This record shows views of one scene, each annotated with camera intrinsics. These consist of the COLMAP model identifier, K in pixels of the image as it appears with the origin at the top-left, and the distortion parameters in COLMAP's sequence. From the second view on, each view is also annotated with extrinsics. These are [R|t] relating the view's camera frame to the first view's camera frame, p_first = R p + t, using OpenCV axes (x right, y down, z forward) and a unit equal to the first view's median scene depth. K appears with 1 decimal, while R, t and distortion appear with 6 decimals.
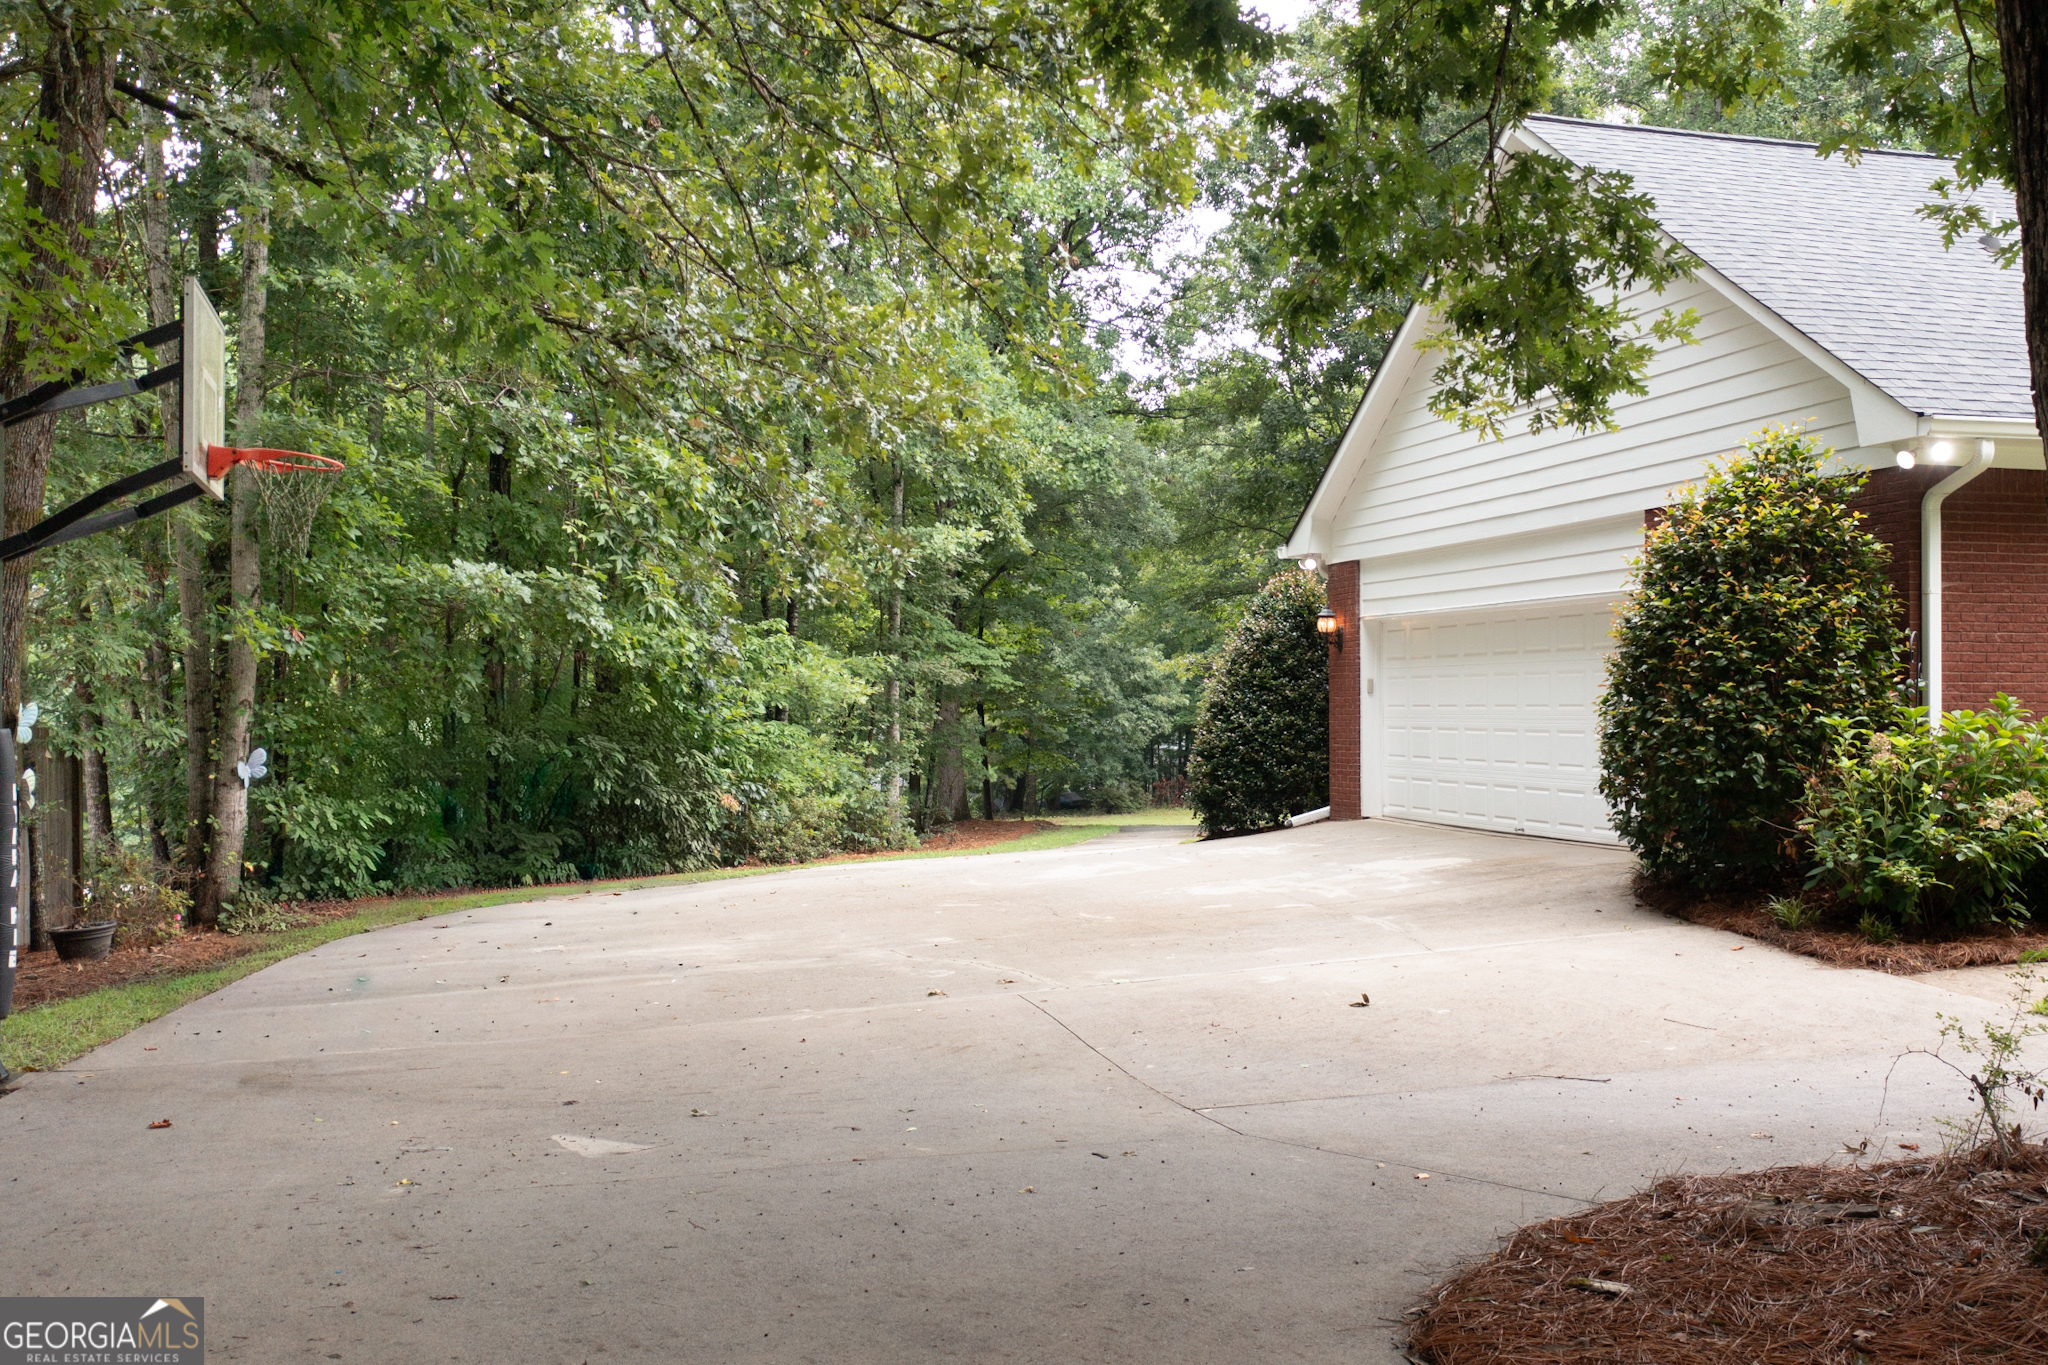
lens RADIAL K [[1954.0, 0, 1073.3], [0, 1954.0, 716.1], [0, 0, 1]] dist [0.002203, 0.000000]
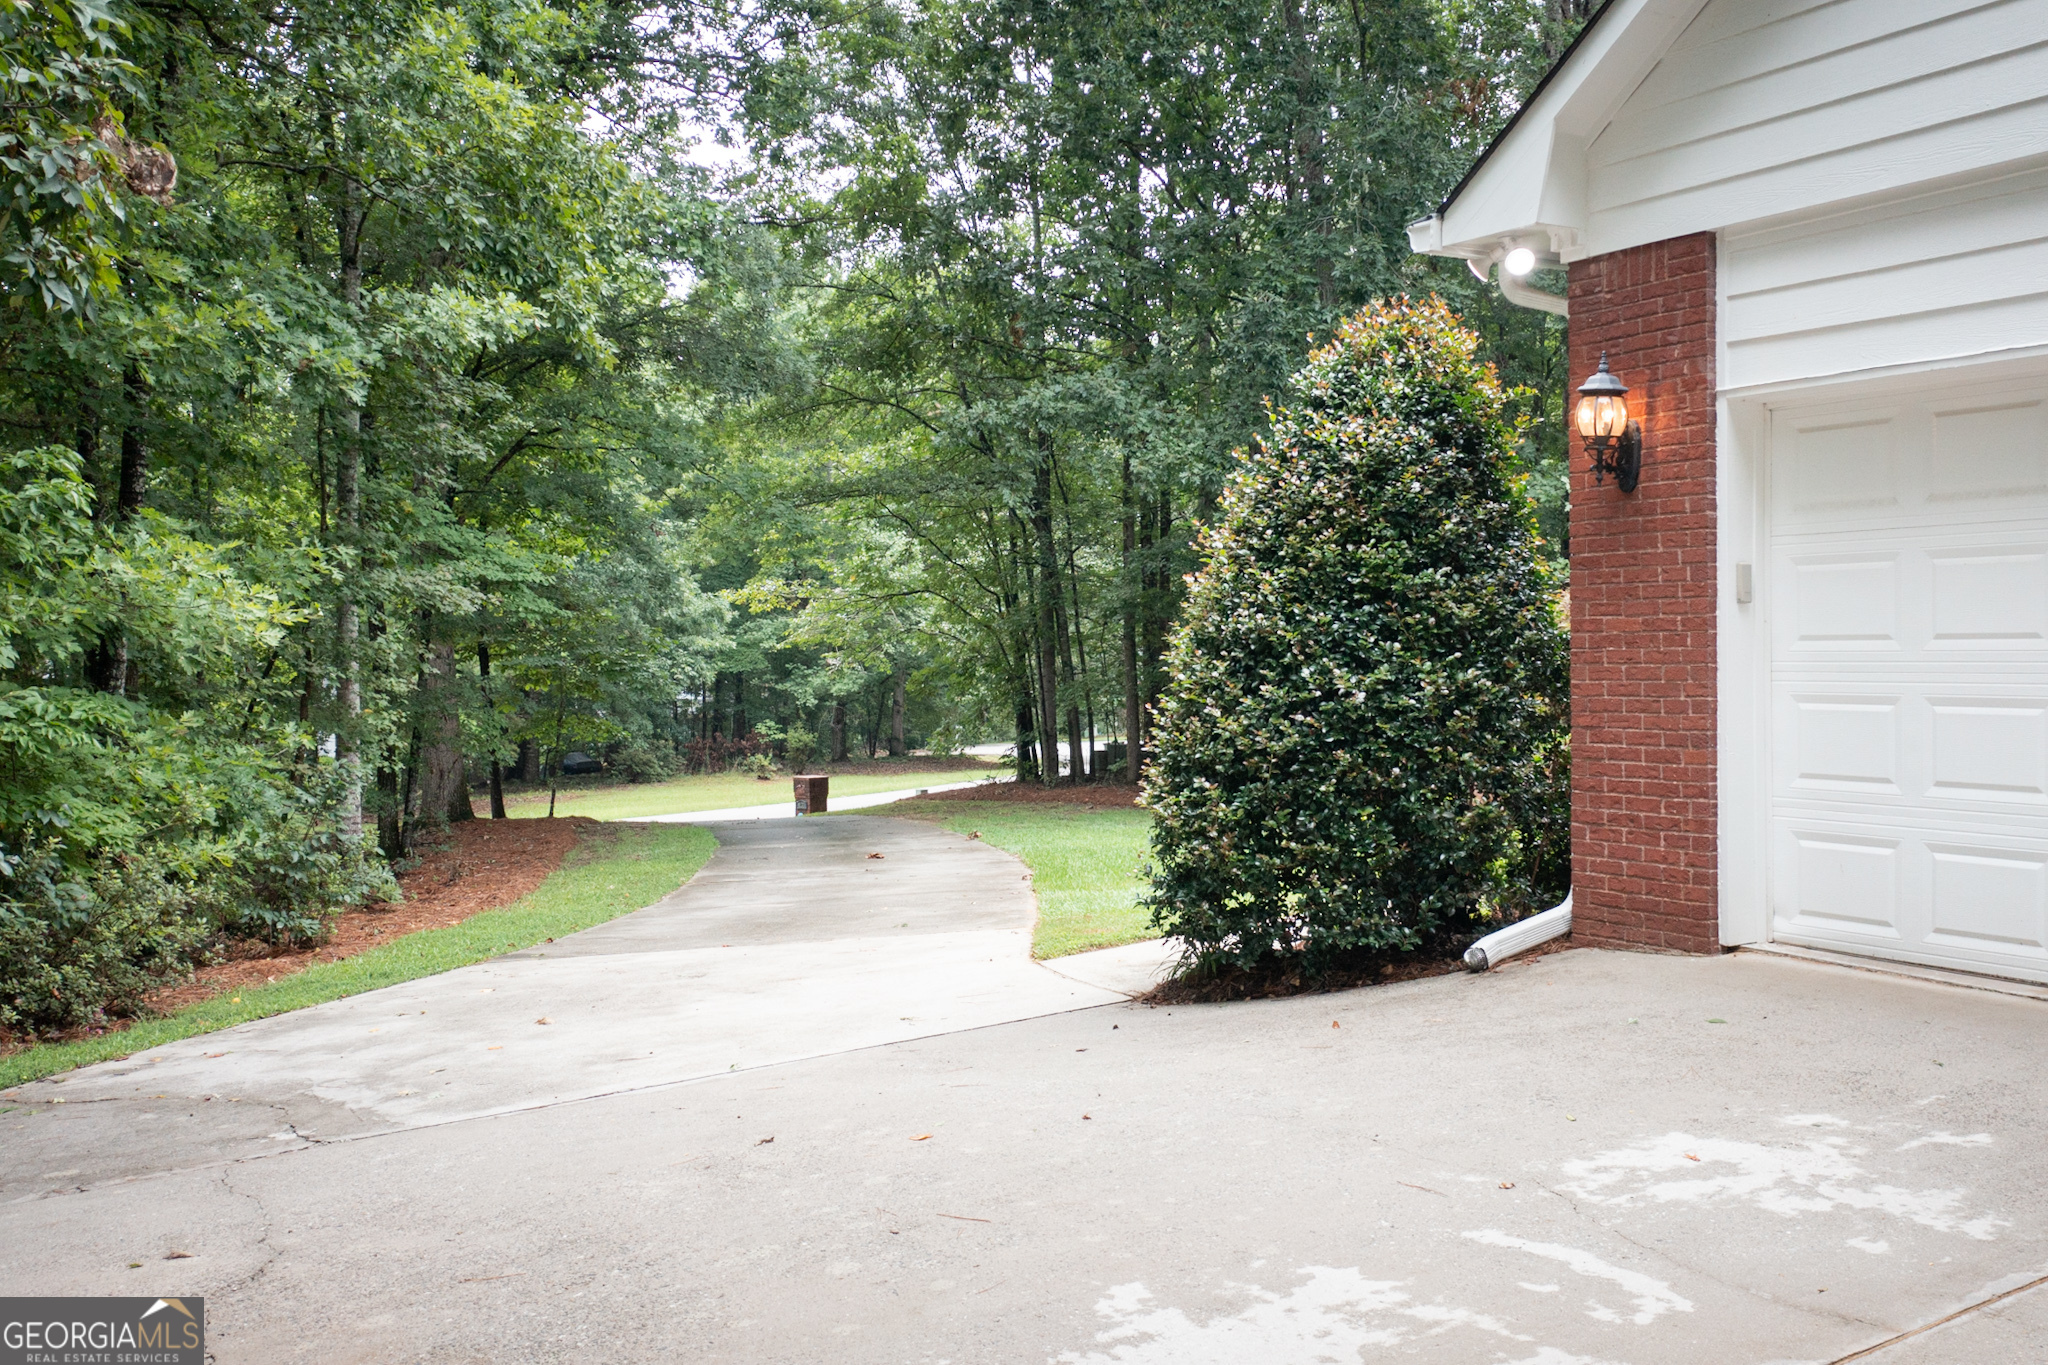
lens RADIAL K [[1954.0, 0, 1045.9], [0, 1954.0, 686.7], [0, 0, 1]] dist [0.002203, 0.000000]
pose [[0.968982, -0.010632, 0.246901, -0.097864], [0.007252, 0.999867, 0.014592, -0.004220], [-0.247024, -0.012348, 0.968931, 1.087022]]
